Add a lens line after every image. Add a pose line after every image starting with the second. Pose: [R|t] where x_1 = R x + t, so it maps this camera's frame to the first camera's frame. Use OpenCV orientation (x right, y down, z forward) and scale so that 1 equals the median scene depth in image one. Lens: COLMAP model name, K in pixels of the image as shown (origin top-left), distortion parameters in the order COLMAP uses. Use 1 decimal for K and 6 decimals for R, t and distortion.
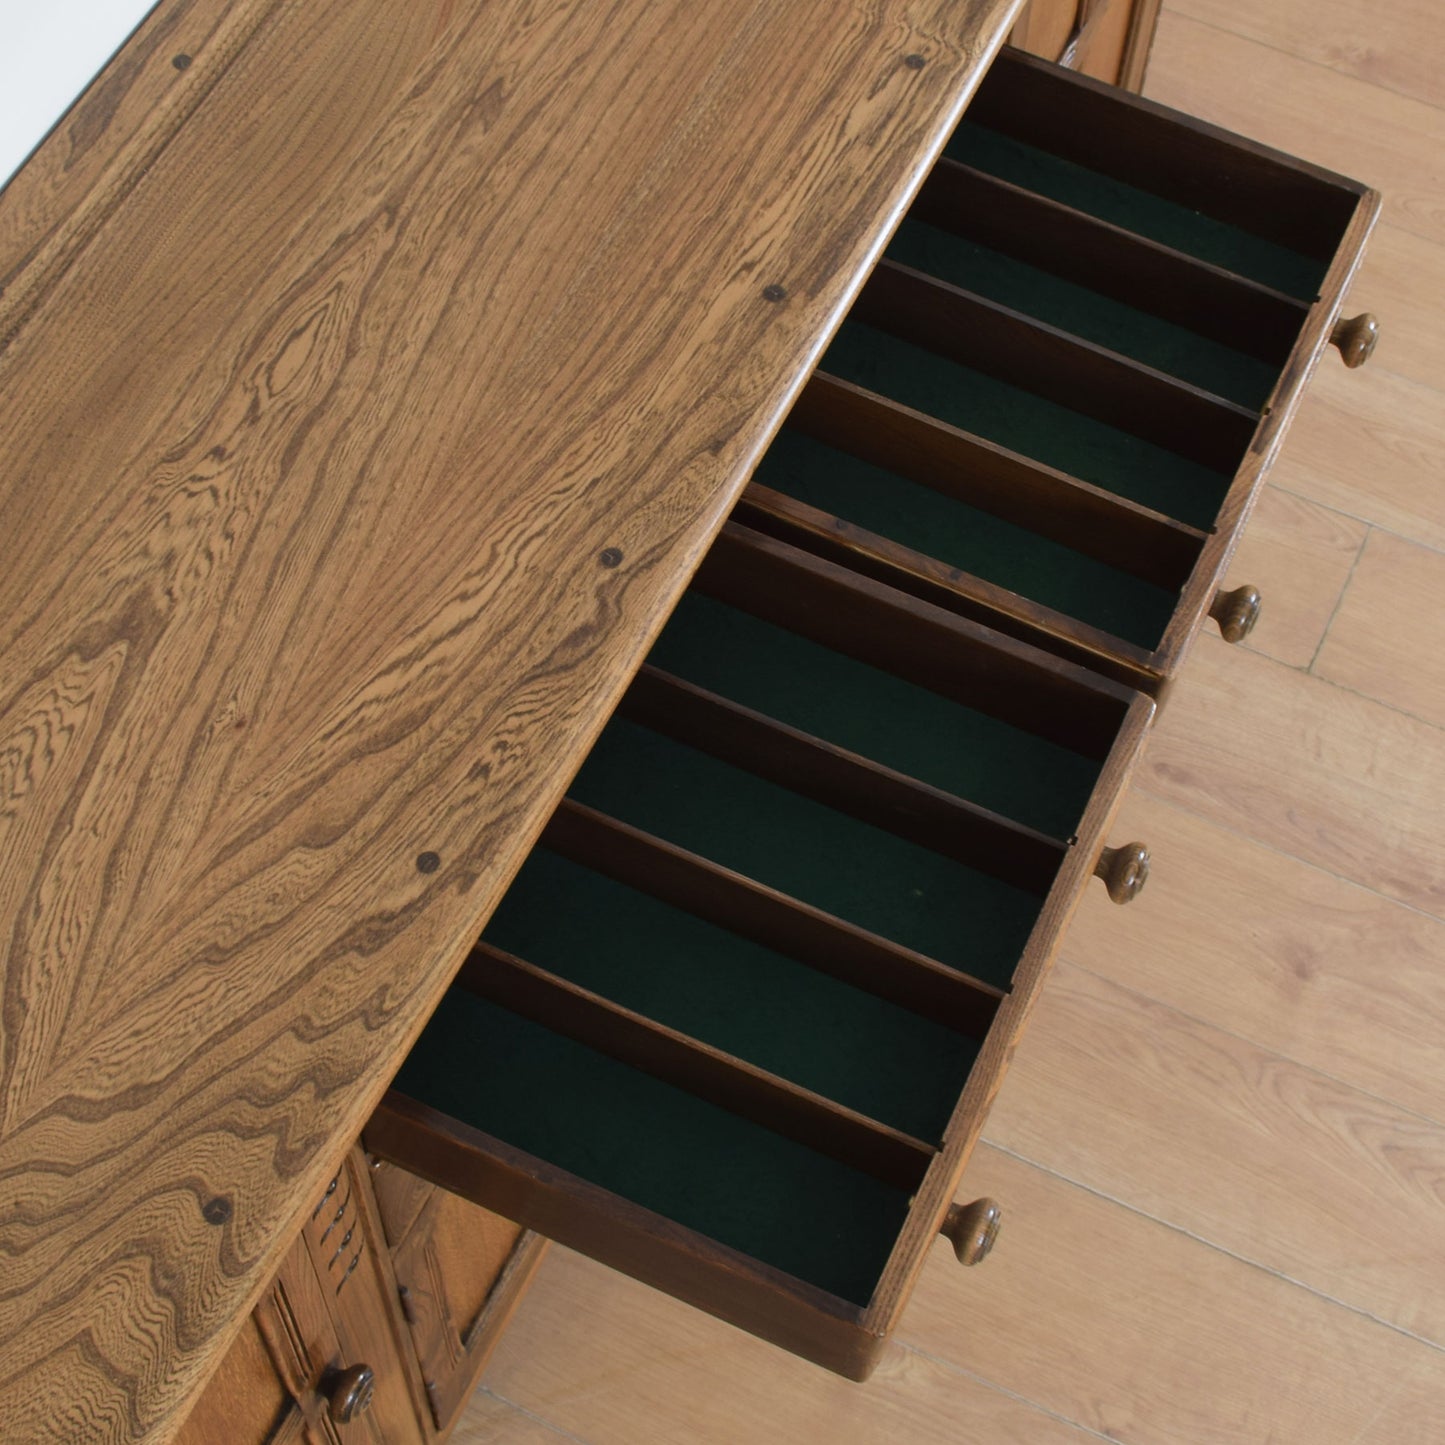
lens RADIAL K [[2682.8, 0, 722.8], [0, 2682.8, 567.1], [0, 0, 1]] dist [-0.052976, -0.156379]
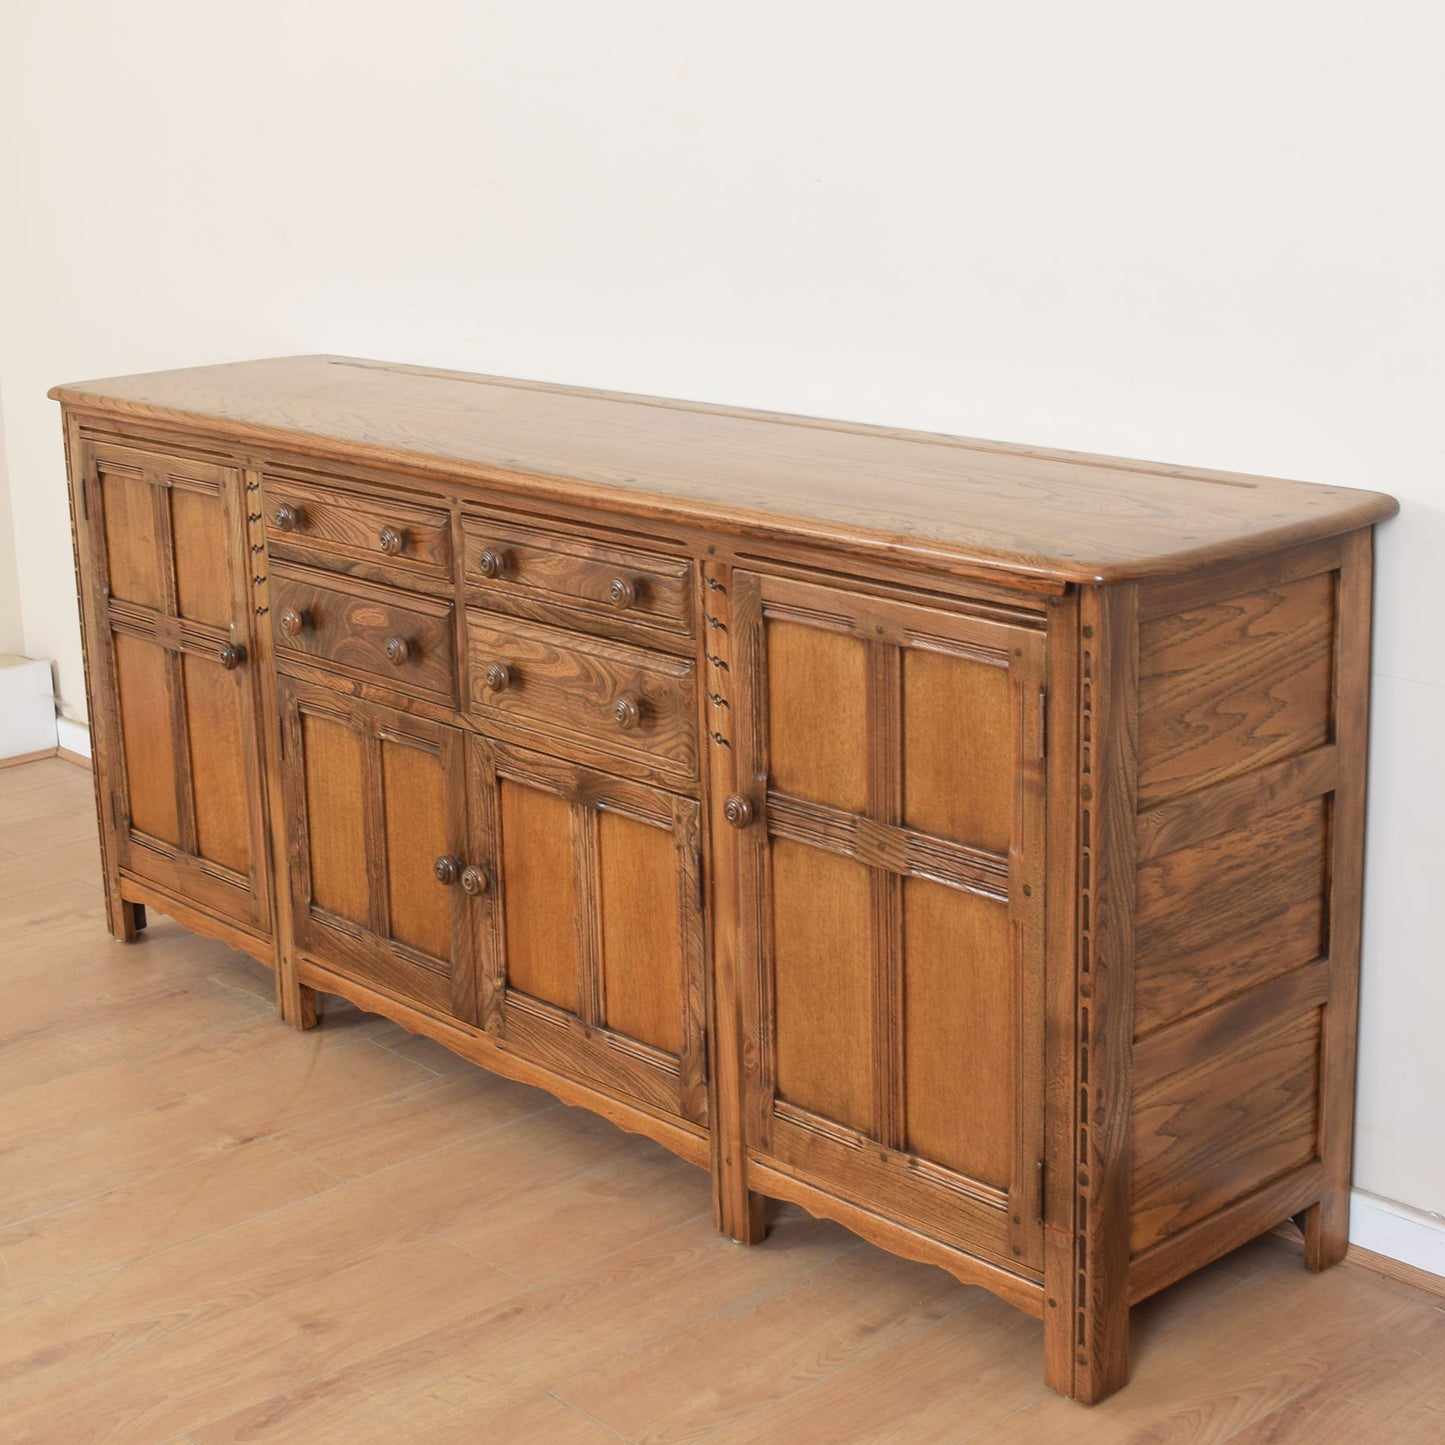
lens RADIAL K [[2542.5, 0, 726.1], [0, 2542.5, 663.3], [0, 0, 1]] dist [-0.086897, -0.052534]
pose [[-0.373224, 0.215025, -0.902479, 1.531901], [-0.768263, 0.473682, 0.430578, -0.875130], [0.520073, 0.854043, -0.011594, 1.144181]]
